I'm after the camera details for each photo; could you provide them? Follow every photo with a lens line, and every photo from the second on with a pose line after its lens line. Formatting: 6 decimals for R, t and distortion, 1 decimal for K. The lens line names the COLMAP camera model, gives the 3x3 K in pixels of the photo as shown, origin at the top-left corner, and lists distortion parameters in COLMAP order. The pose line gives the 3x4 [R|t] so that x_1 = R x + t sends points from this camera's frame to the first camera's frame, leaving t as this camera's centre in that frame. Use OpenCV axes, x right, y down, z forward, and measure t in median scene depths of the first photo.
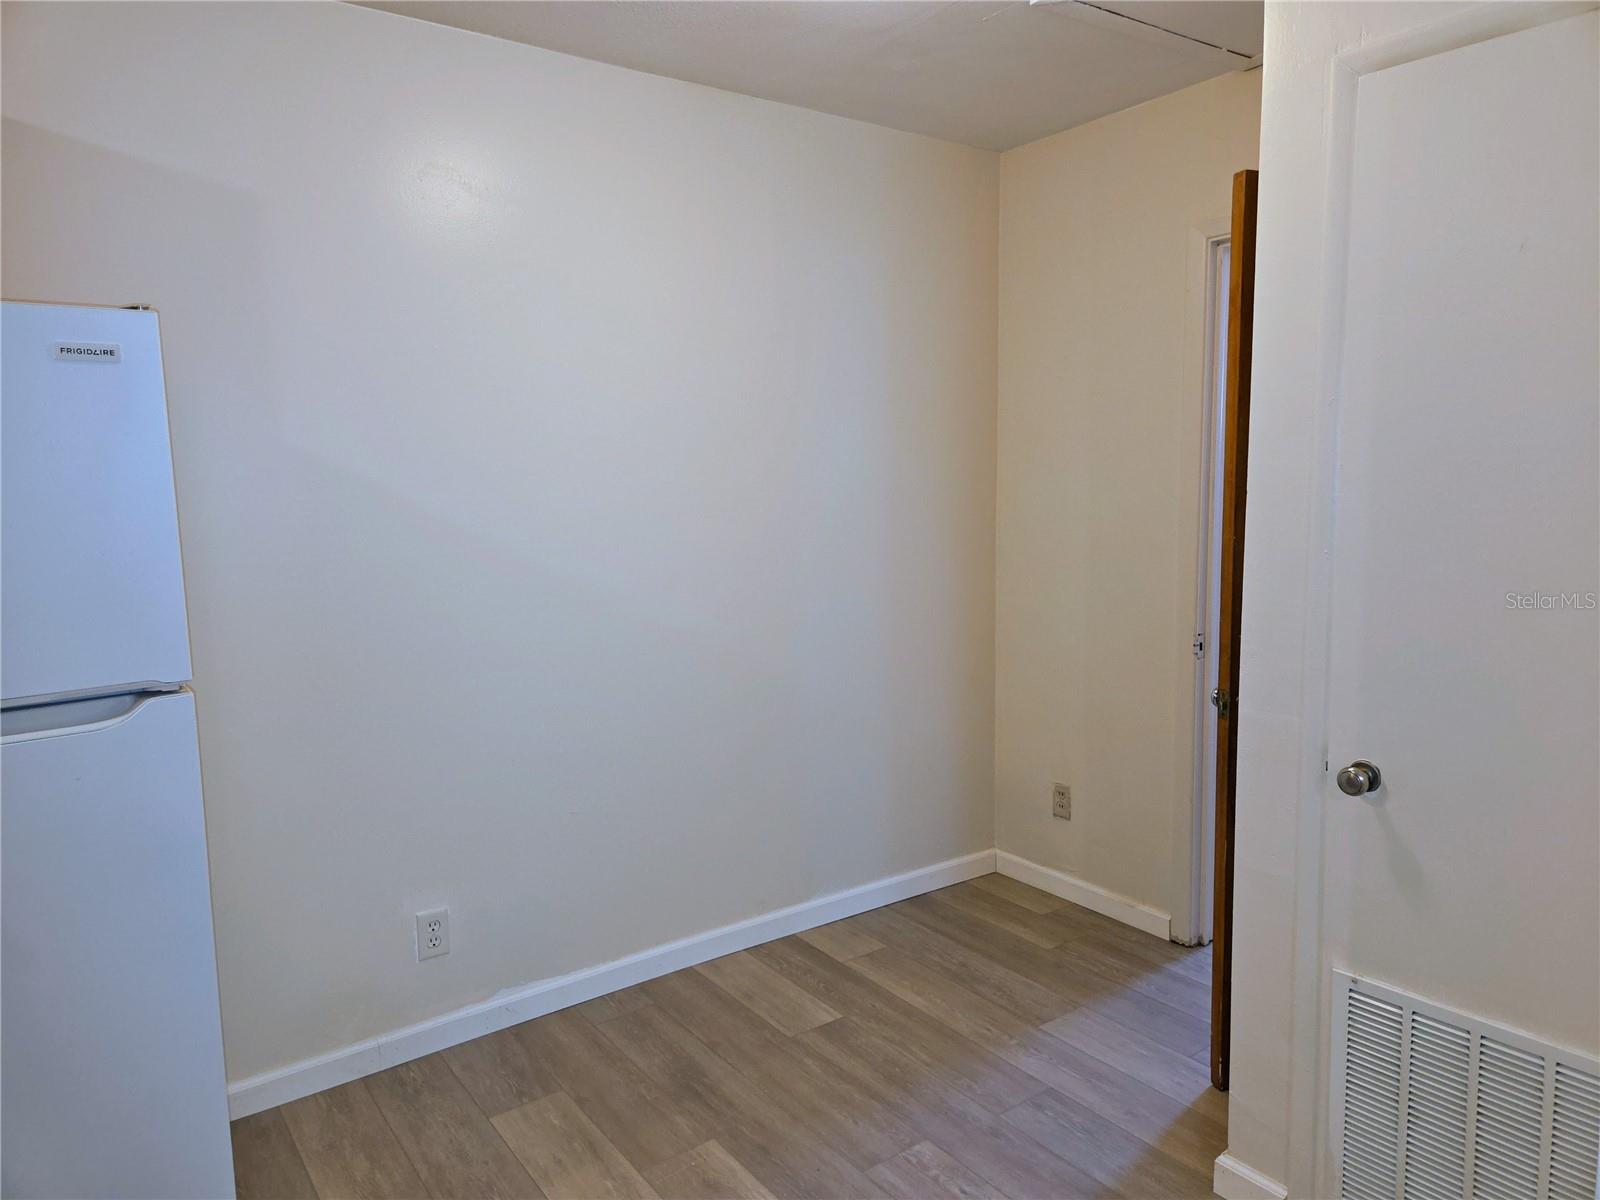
lens RADIAL K [[1073.3, 0, 798.6], [0, 1073.3, 602.2], [0, 0, 1]] dist [0.068158, -0.057104]
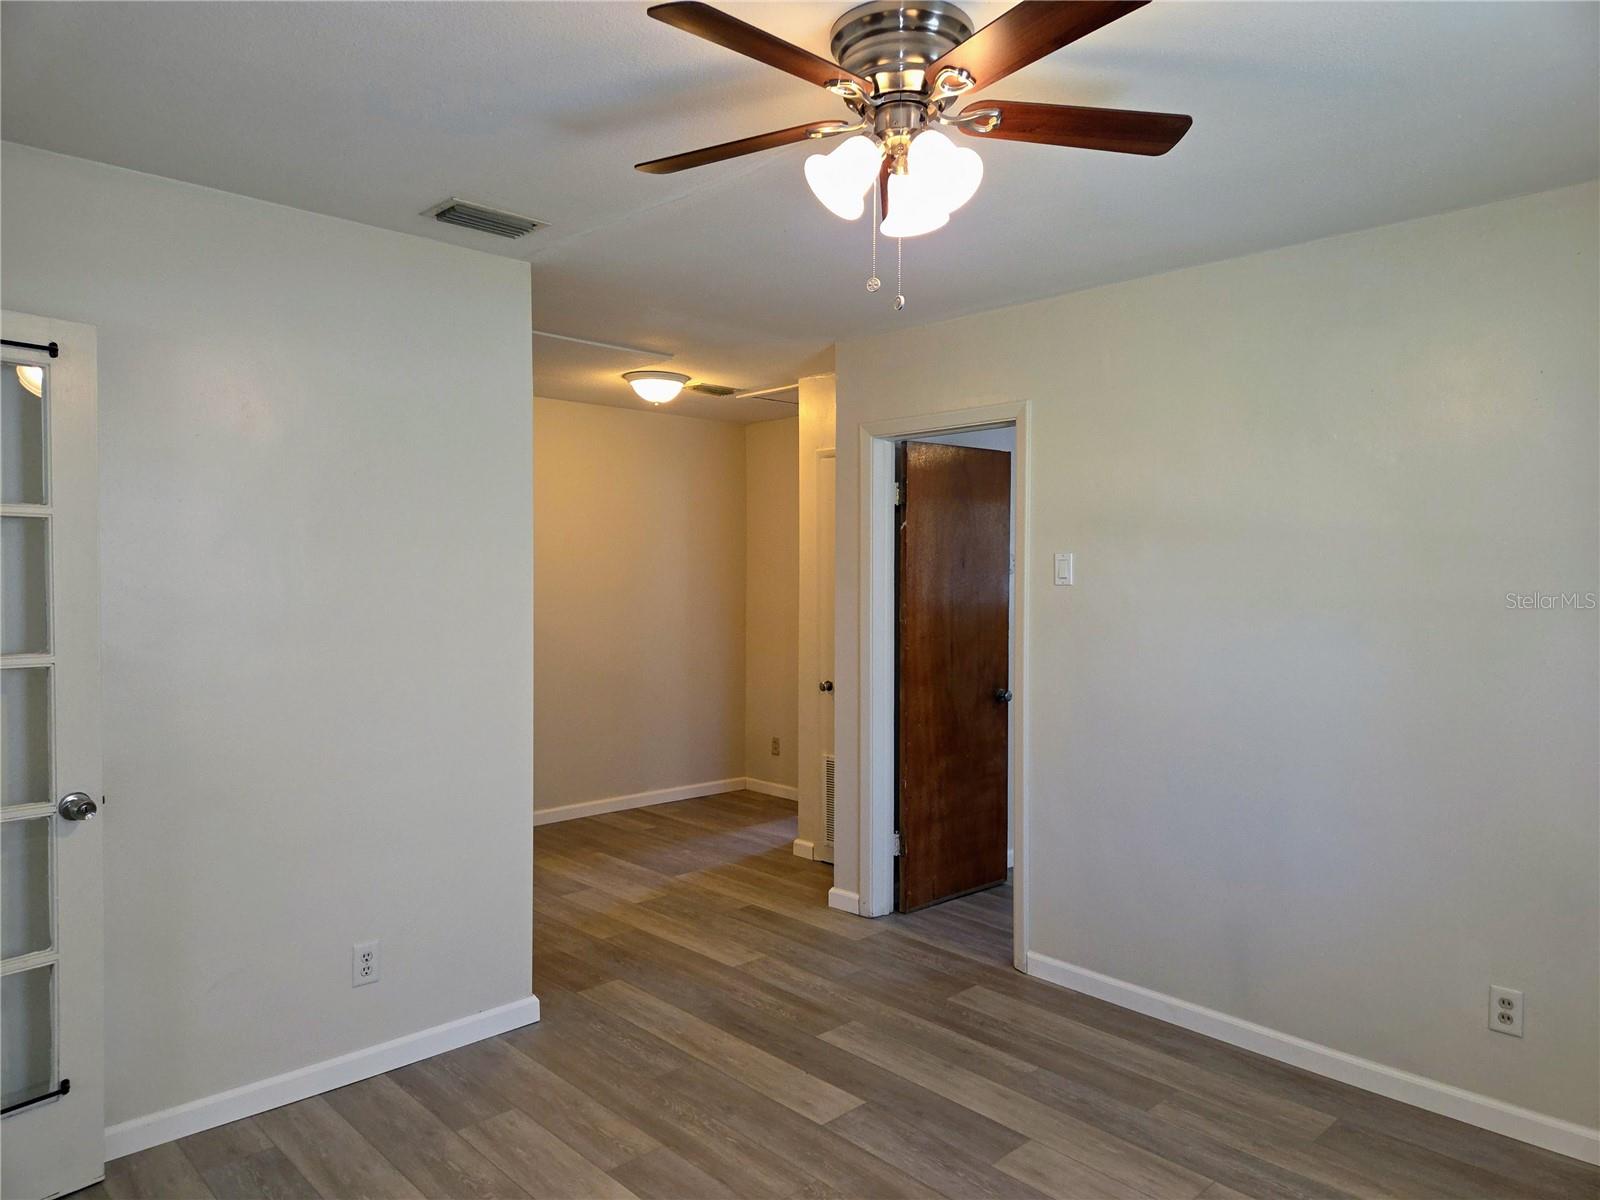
lens RADIAL K [[1073.3, 0, 812.6], [0, 1073.3, 601.5], [0, 0, 1]] dist [0.068158, -0.057104]
pose [[0.990006, 0.011286, 0.140576, 0.038408], [0.001850, 0.995668, -0.092965, 0.128705], [-0.141017, 0.092296, 0.985696, -1.199293]]
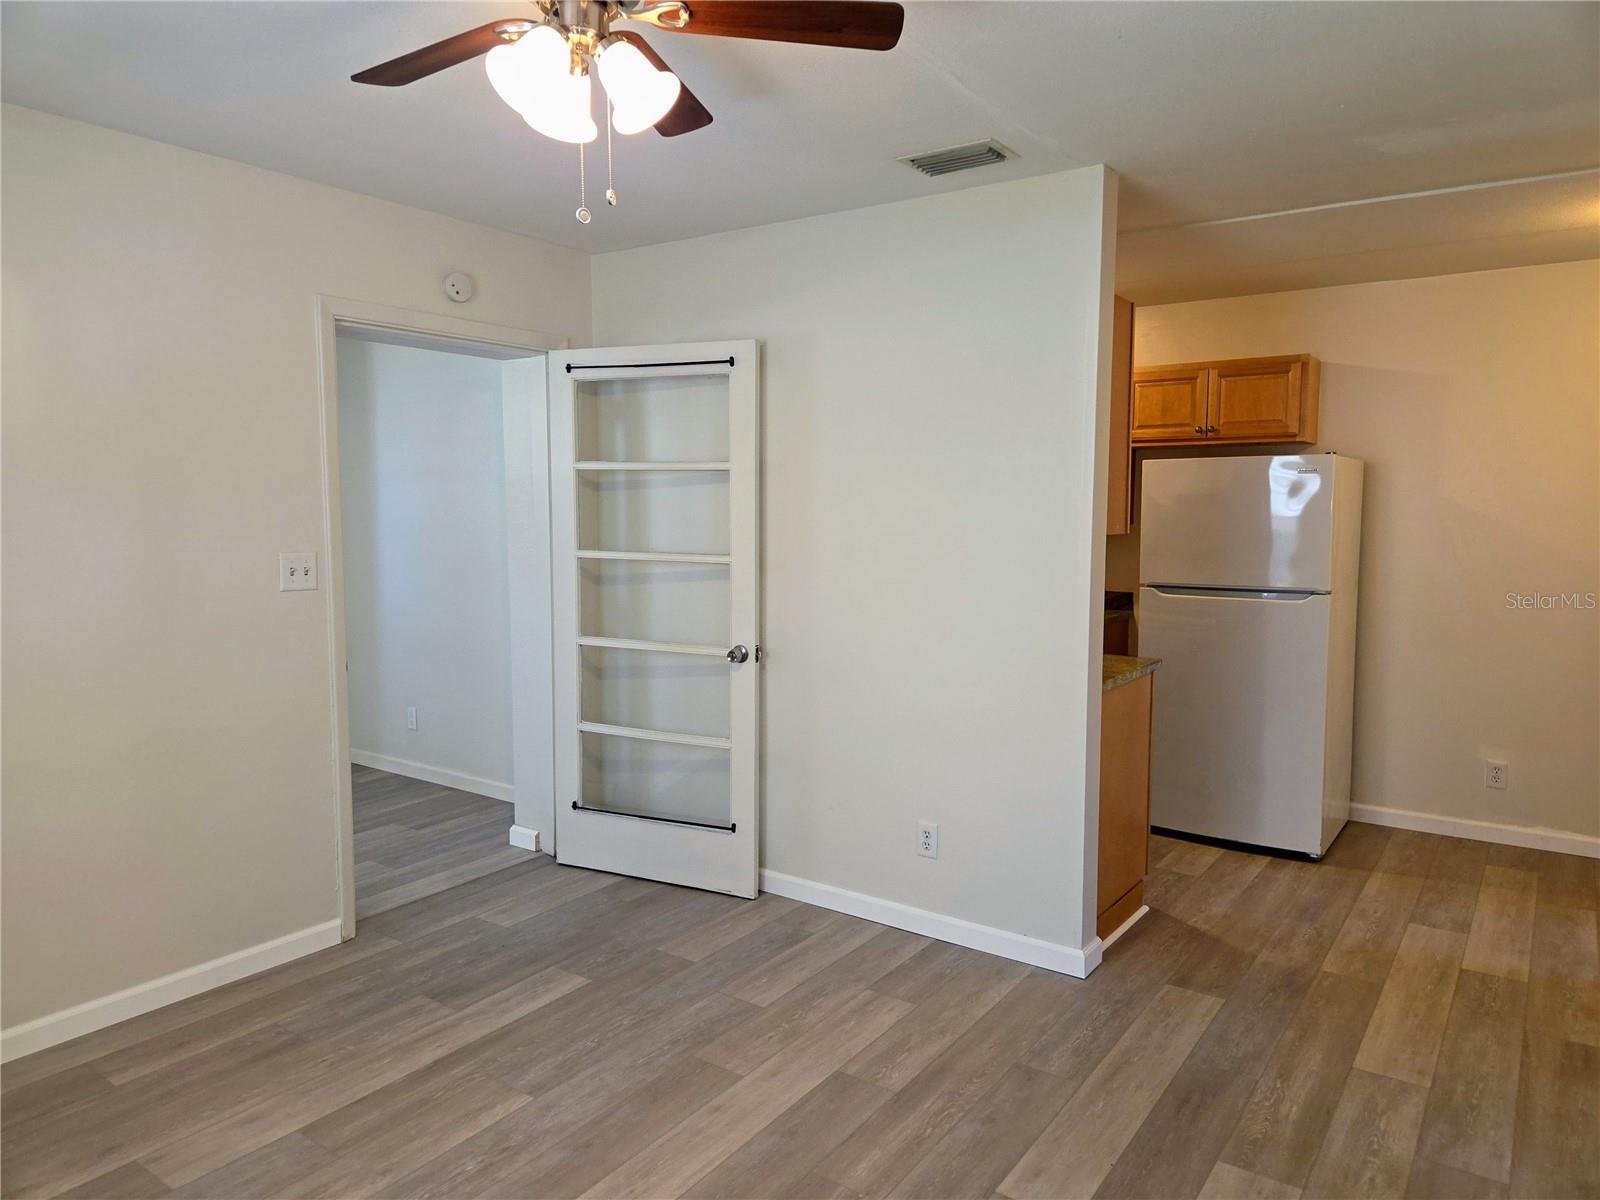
lens RADIAL K [[1073.3, 0, 800.0], [0, 1073.3, 598.7], [0, 0, 1]] dist [0.068158, -0.057104]
pose [[0.321321, 0.100491, -0.941623, 0.863853], [-0.123530, 0.990305, 0.063533, 0.045345], [0.938879, 0.095905, 0.330620, -0.618338]]
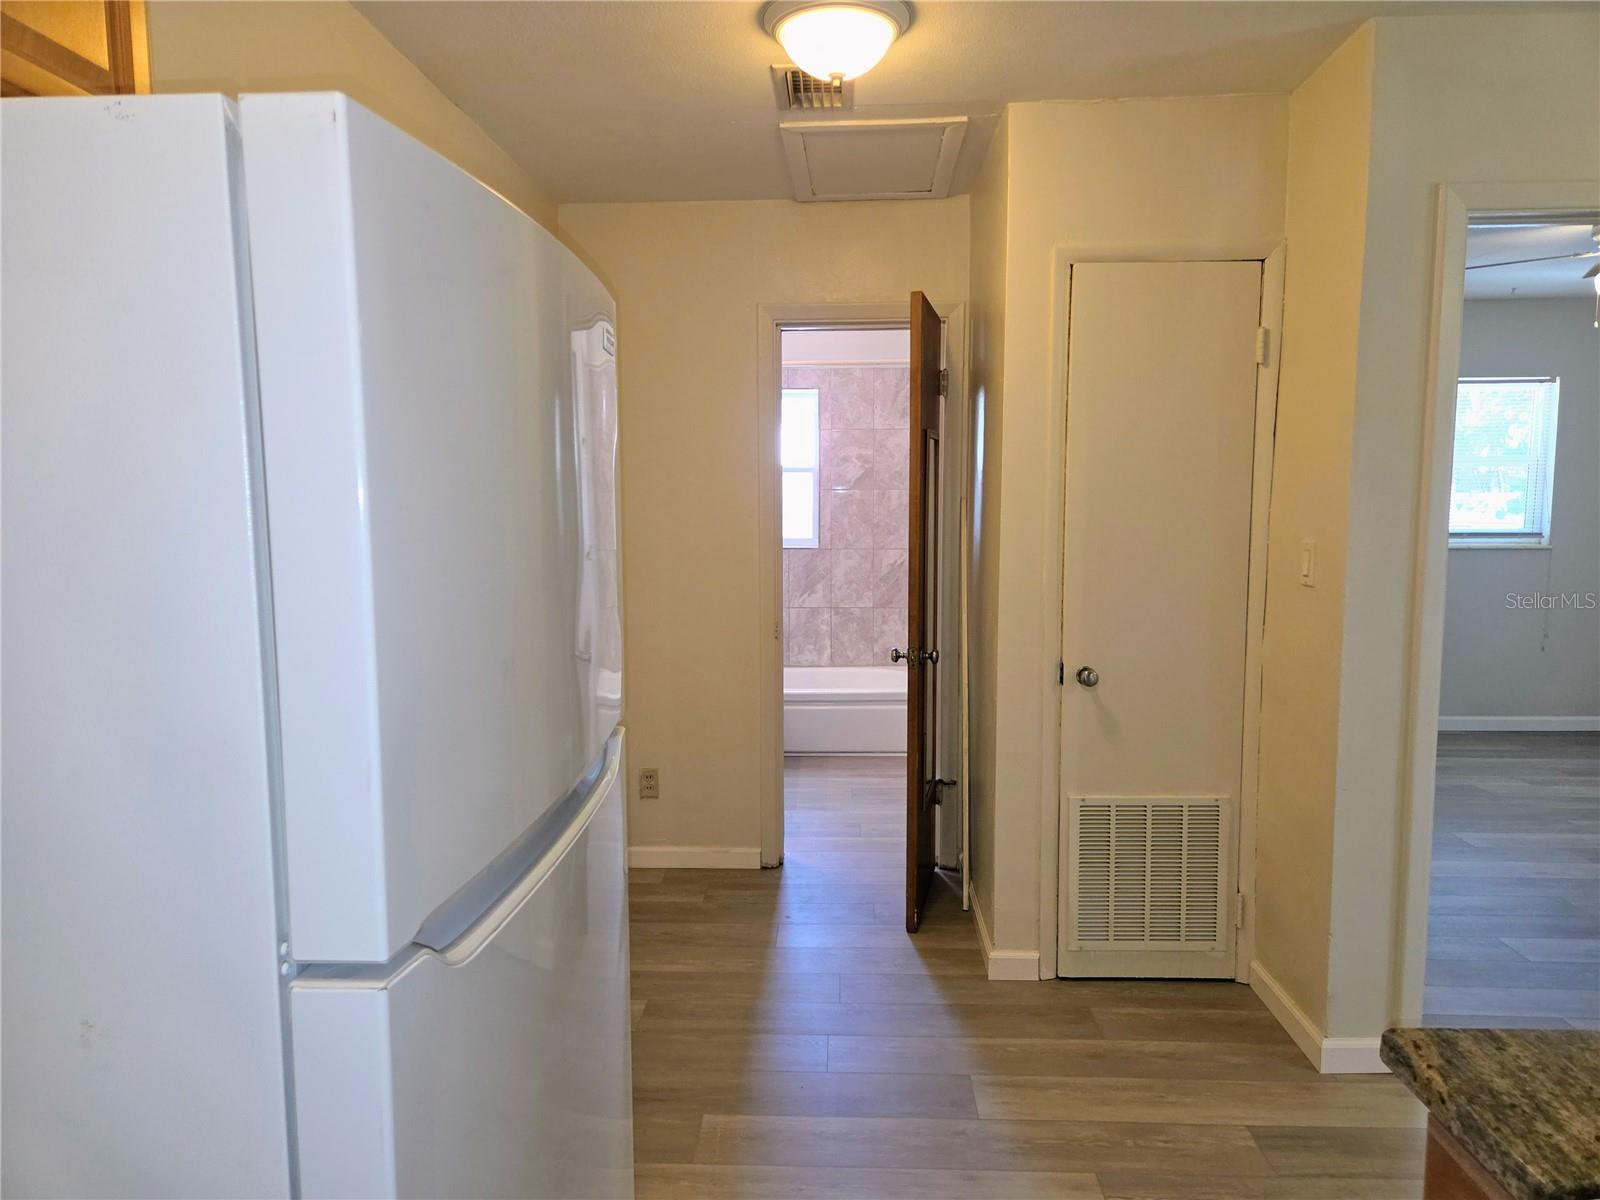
lens RADIAL K [[1073.3, 0, 790.9], [0, 1073.3, 602.9], [0, 0, 1]] dist [0.068158, -0.057104]
pose [[0.630591, -0.073170, 0.772658, -0.659398], [0.094956, 0.995340, 0.016762, -0.014899], [-0.770284, 0.062799, 0.634601, 0.179768]]
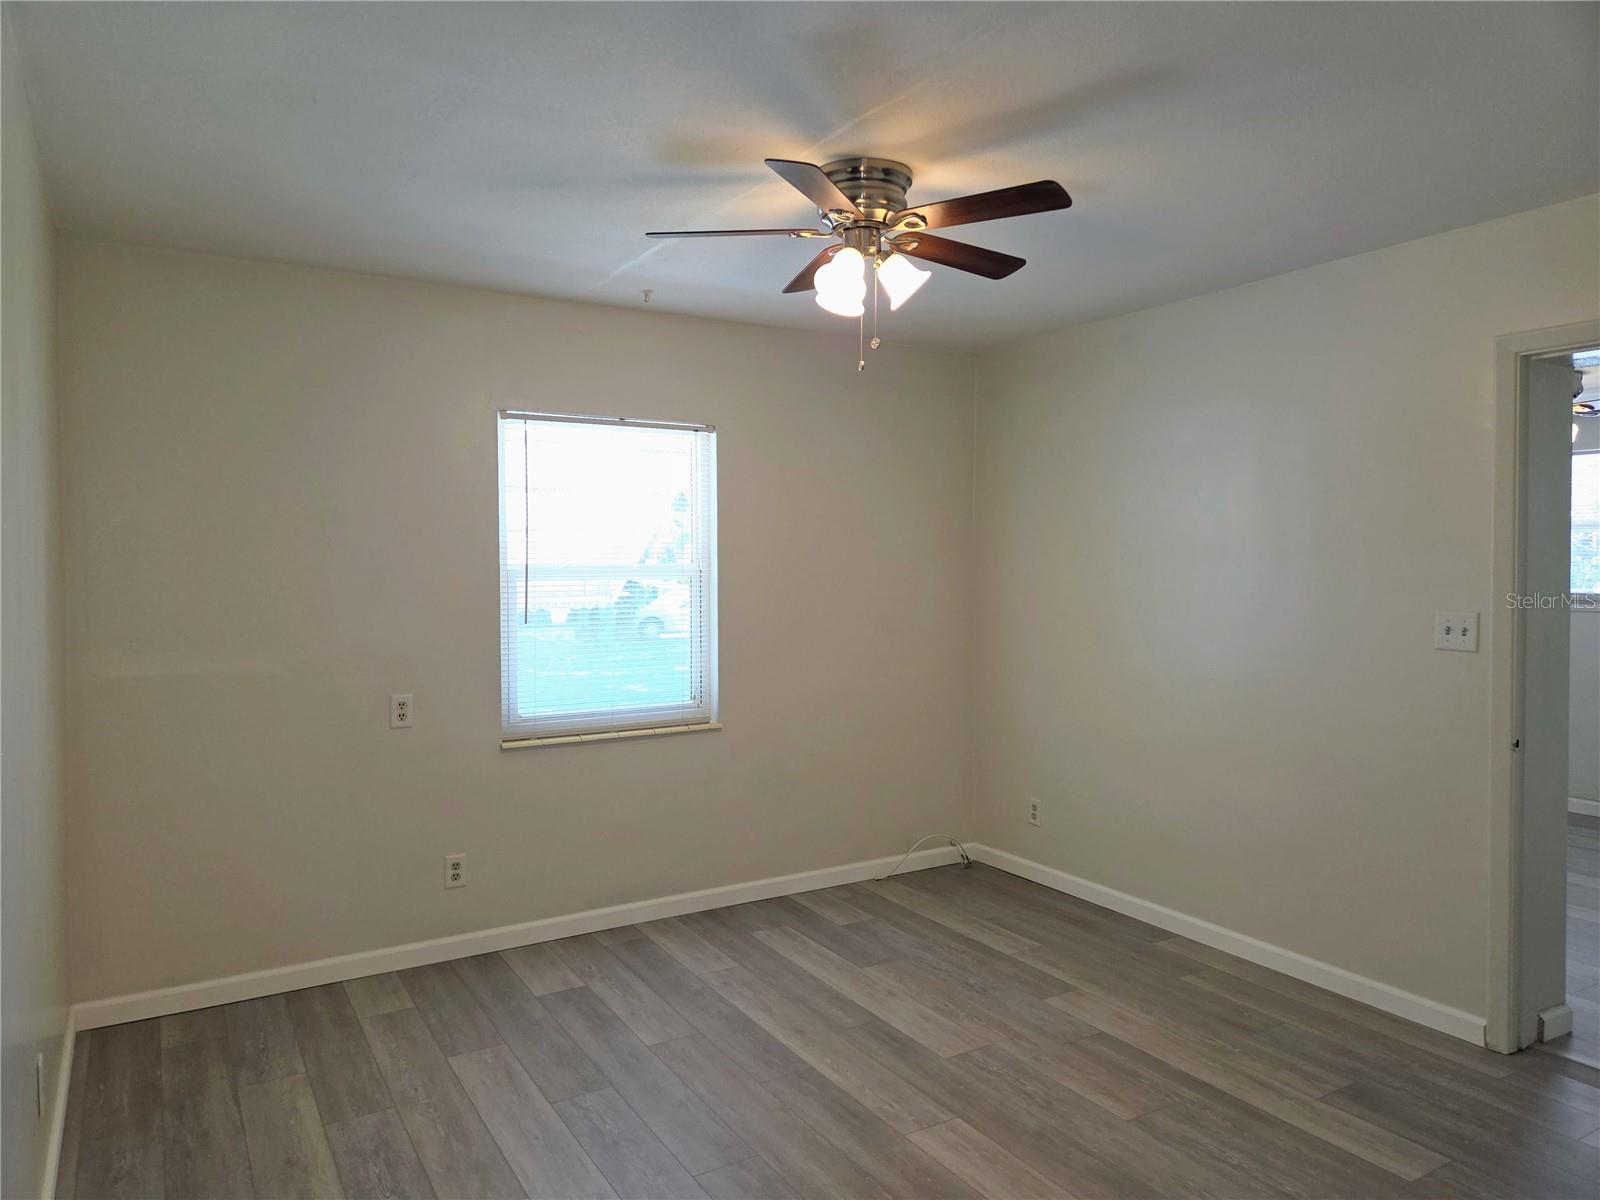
lens RADIAL K [[1073.3, 0, 788.6], [0, 1073.3, 588.8], [0, 0, 1]] dist [0.068158, -0.057104]
pose [[-0.995810, 0.012046, 0.090645, 0.167586], [0.025448, 0.988632, 0.148186, -0.072552], [-0.087829, 0.149872, -0.984797, 0.439923]]
